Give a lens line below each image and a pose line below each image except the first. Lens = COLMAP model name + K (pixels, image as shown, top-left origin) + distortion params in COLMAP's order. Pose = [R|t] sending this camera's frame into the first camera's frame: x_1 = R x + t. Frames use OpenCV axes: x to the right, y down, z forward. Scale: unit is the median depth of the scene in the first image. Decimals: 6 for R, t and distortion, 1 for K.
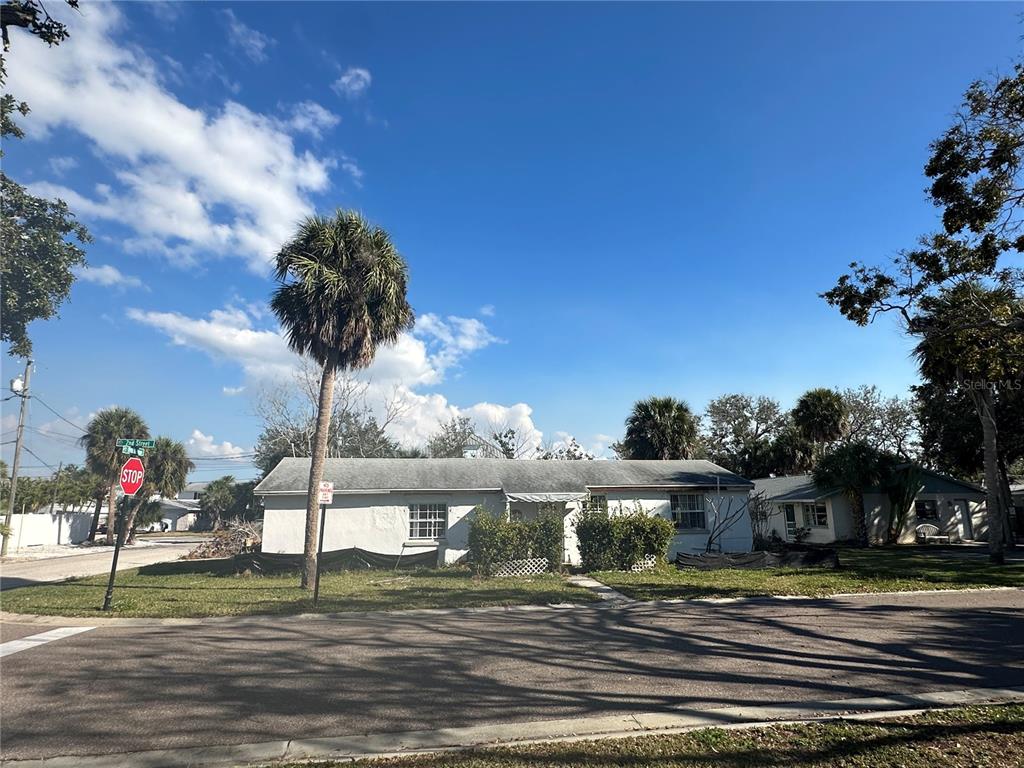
lens RADIAL K [[581.1, 0, 513.0], [0, 581.1, 373.8], [0, 0, 1]] dist [-0.018900, 0.001348]
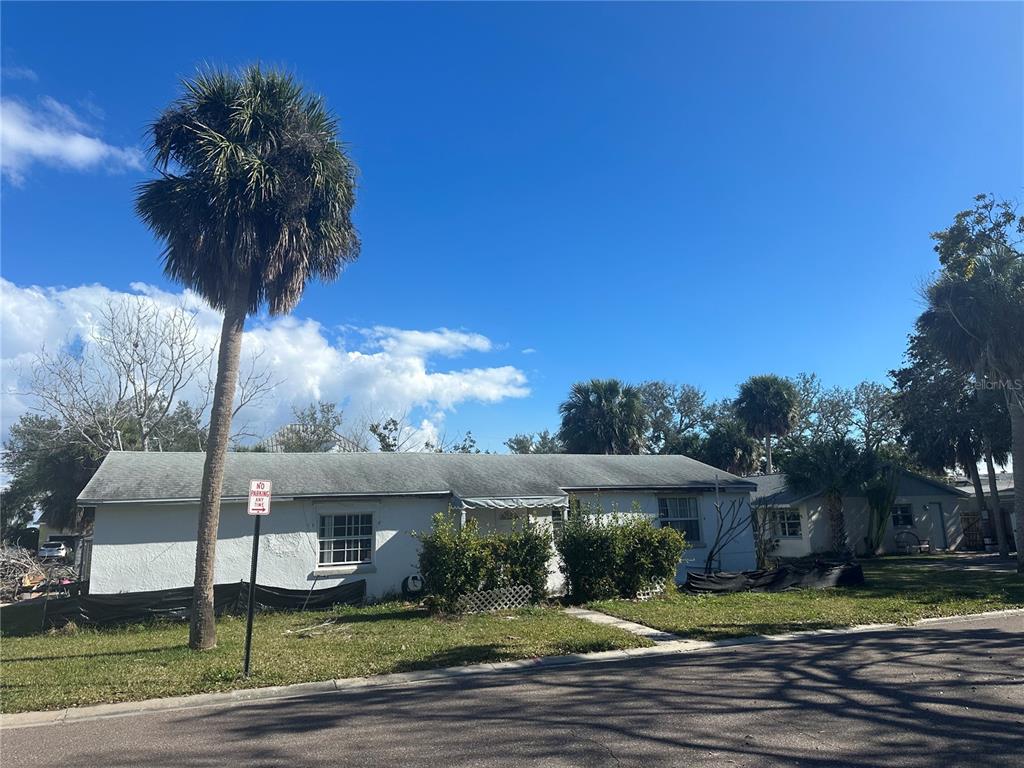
lens RADIAL K [[717.2, 0, 501.0], [0, 717.2, 370.1], [0, 0, 1]] dist [0.030964, -0.041271]
pose [[0.978221, 0.024277, 0.206142, -0.143410], [-0.028179, 0.999475, 0.016018, 0.027967], [-0.205644, -0.021478, 0.978391, 0.107160]]
